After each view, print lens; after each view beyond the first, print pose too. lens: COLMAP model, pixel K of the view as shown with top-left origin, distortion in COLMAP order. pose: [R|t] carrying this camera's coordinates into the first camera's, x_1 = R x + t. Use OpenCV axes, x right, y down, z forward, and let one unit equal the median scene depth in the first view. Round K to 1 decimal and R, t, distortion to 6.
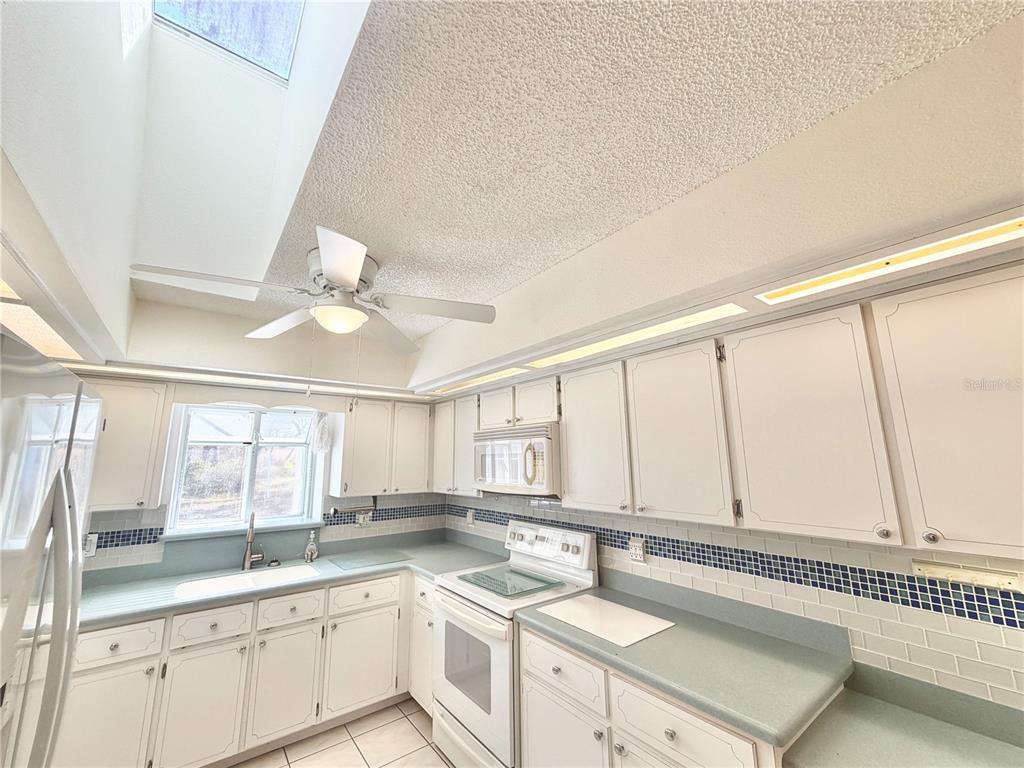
lens RADIAL K [[409.1, 0, 508.2], [0, 409.1, 382.8], [0, 0, 1]] dist [-0.001790, 0.000689]
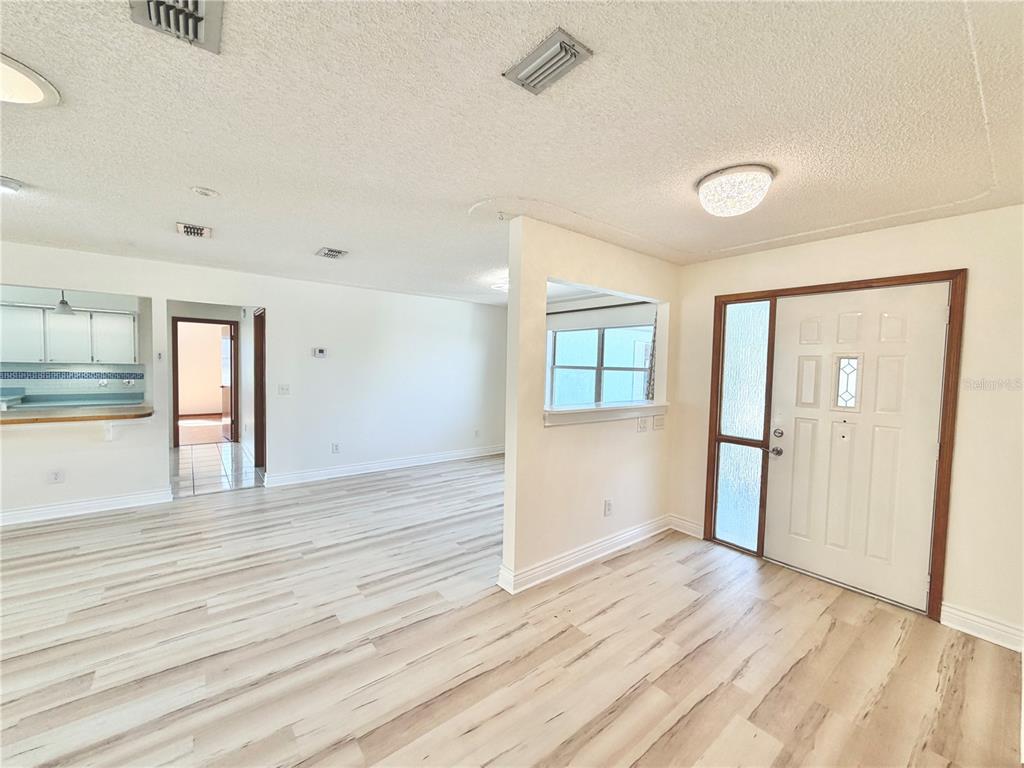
lens RADIAL K [[409.1, 0, 507.3], [0, 409.1, 383.7], [0, 0, 1]] dist [-0.001790, 0.000689]
pose [[-0.010128, -0.039645, 0.999163, -1.977106], [-0.213091, 0.976347, 0.036580, -0.351310], [-0.976980, -0.212542, -0.018336, -2.171372]]
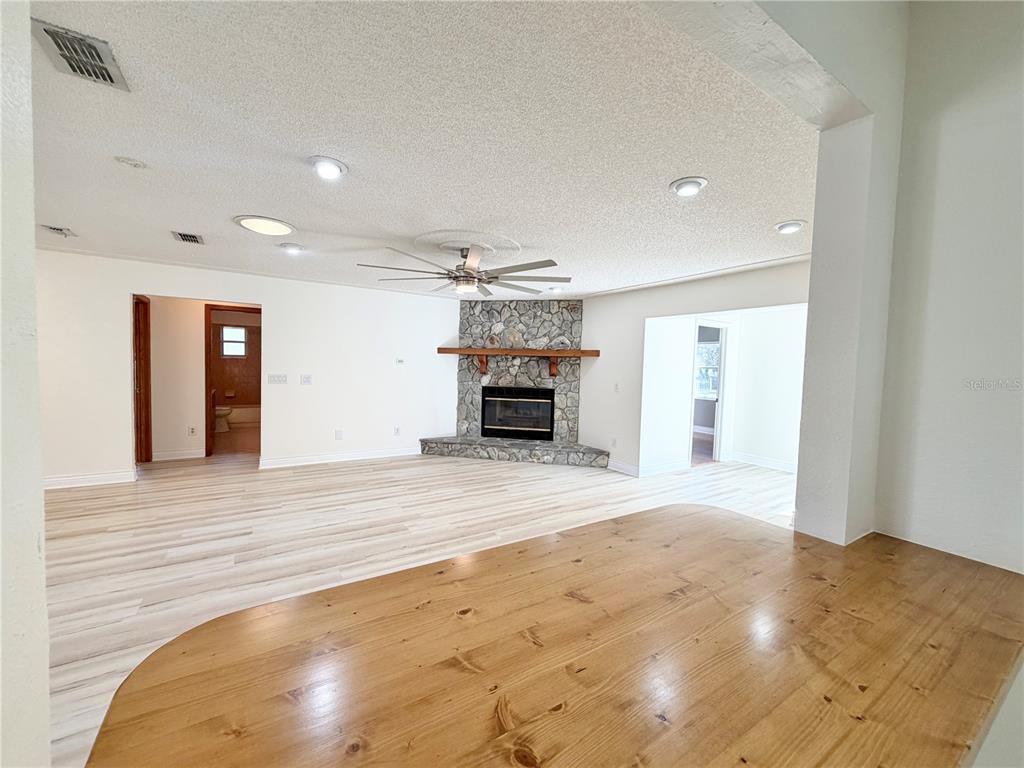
lens RADIAL K [[409.1, 0, 507.5], [0, 409.1, 384.2], [0, 0, 1]] dist [-0.001790, 0.000689]
pose [[-0.087256, 0.052860, -0.994782, -0.013010], [0.160907, 0.986226, 0.038292, 0.000089], [0.983105, -0.156726, -0.094560, -0.463048]]
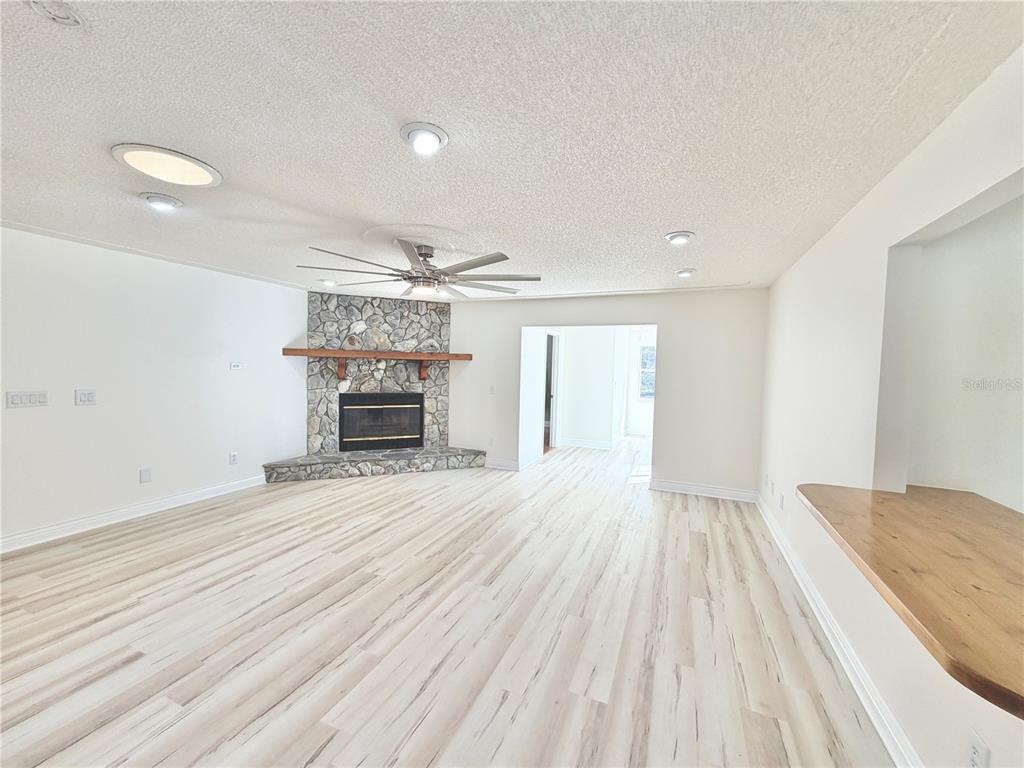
lens RADIAL K [[409.1, 0, 508.6], [0, 409.1, 383.6], [0, 0, 1]] dist [-0.001790, 0.000689]
pose [[0.488930, 0.057668, -0.870415, -0.199243], [0.136288, 0.980509, 0.141518, -0.175844], [0.861611, -0.187820, 0.471541, -1.191759]]
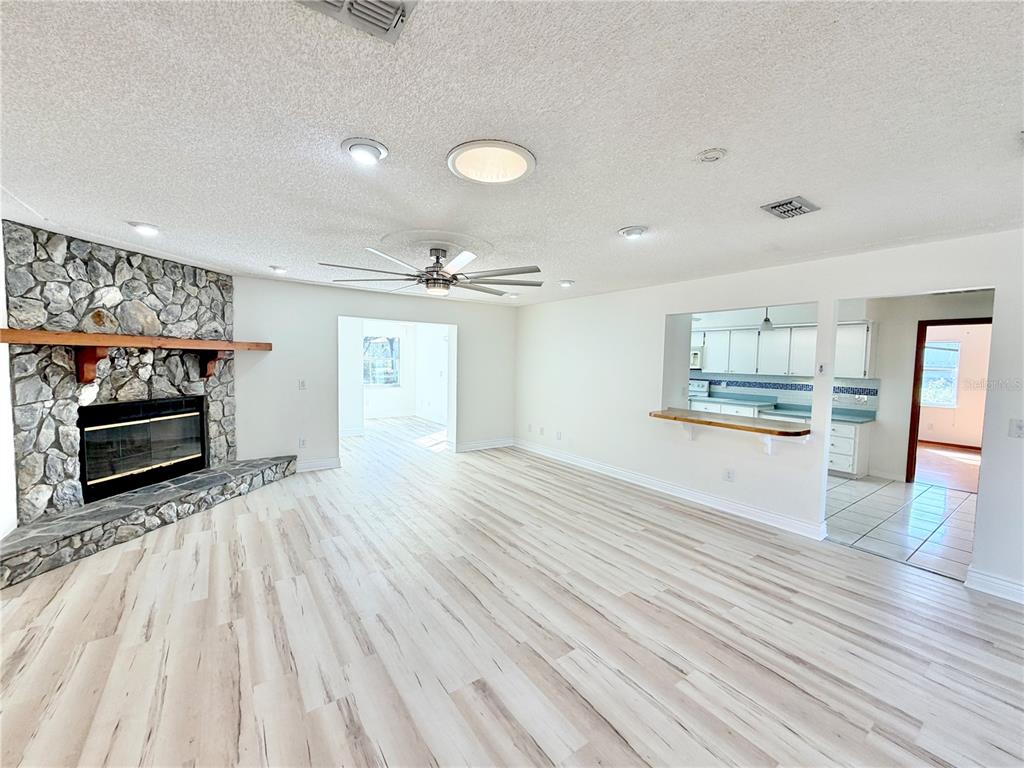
lens RADIAL K [[409.1, 0, 509.0], [0, 409.1, 383.5], [0, 0, 1]] dist [-0.001790, 0.000689]
pose [[0.998811, 0.031038, -0.037600, -1.275165], [-0.020903, 0.969330, 0.244872, -0.378050], [0.044047, -0.243795, 0.968826, -2.248805]]
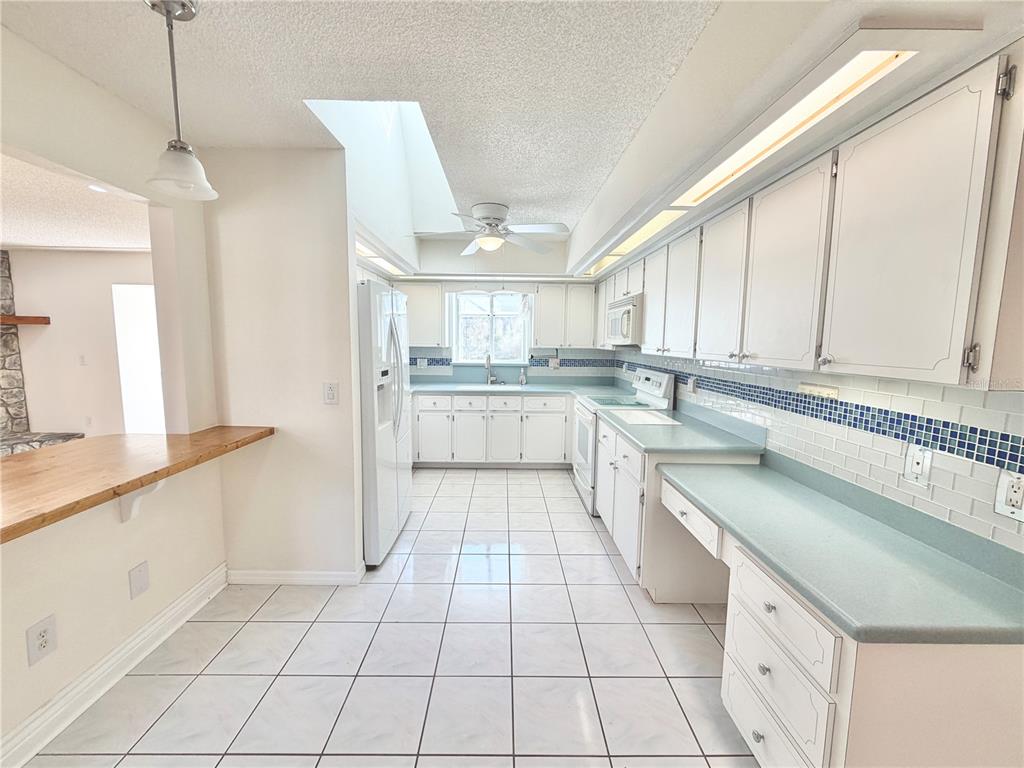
lens RADIAL K [[409.1, 0, 505.7], [0, 409.1, 384.4], [0, 0, 1]] dist [-0.001790, 0.000689]
pose [[0.798978, 0.084618, -0.595378, 0.603167], [0.094881, 0.959912, 0.263755, -0.016829], [0.593828, -0.267224, 0.758920, -0.401881]]
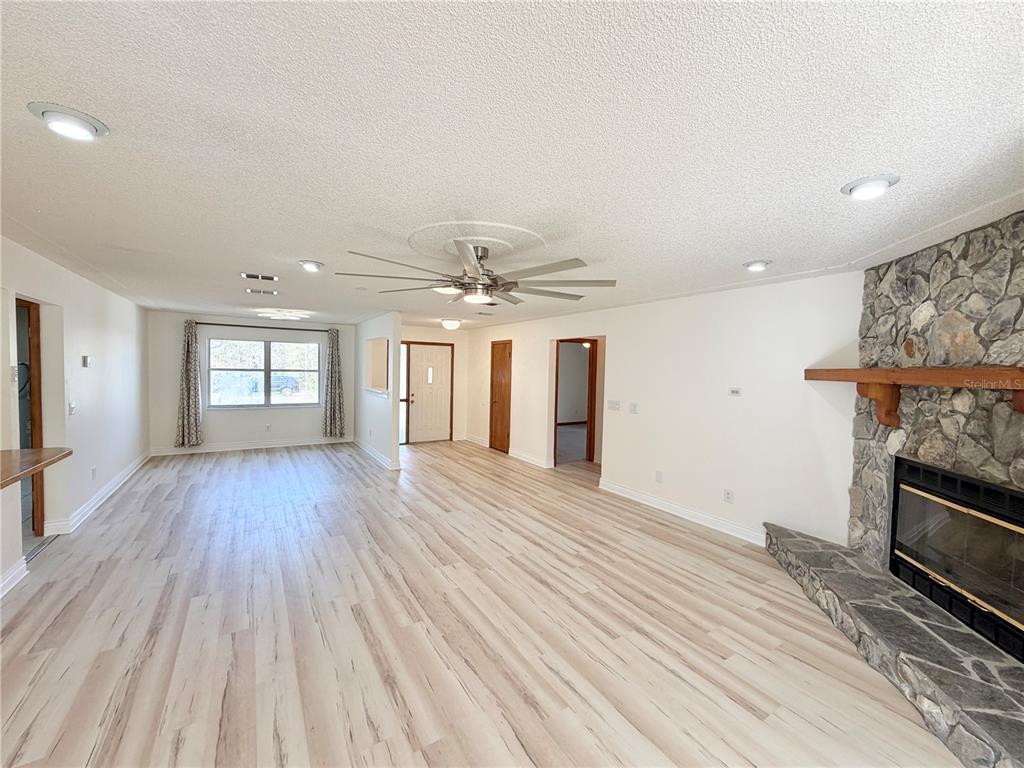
lens RADIAL K [[409.1, 0, 508.1], [0, 409.1, 383.5], [0, 0, 1]] dist [-0.001790, 0.000689]
pose [[-0.995414, -0.015902, 0.094325, -1.818524], [-0.030240, 0.987827, -0.152586, 0.106407], [-0.090751, -0.154739, -0.983779, 0.457138]]
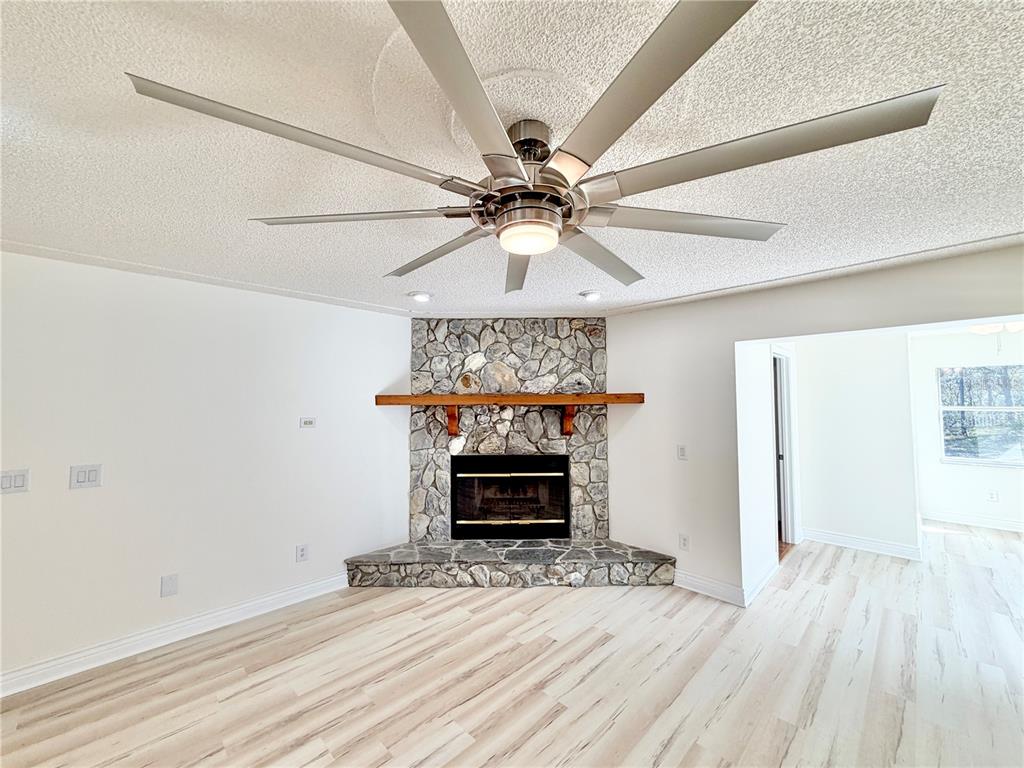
lens RADIAL K [[409.1, 0, 508.9], [0, 409.1, 383.4], [0, 0, 1]] dist [-0.001790, 0.000689]
pose [[0.126106, -0.040155, -0.991204, -1.069225], [0.189481, 0.981759, -0.015666, -0.136625], [0.973753, -0.185839, 0.131415, -0.846010]]
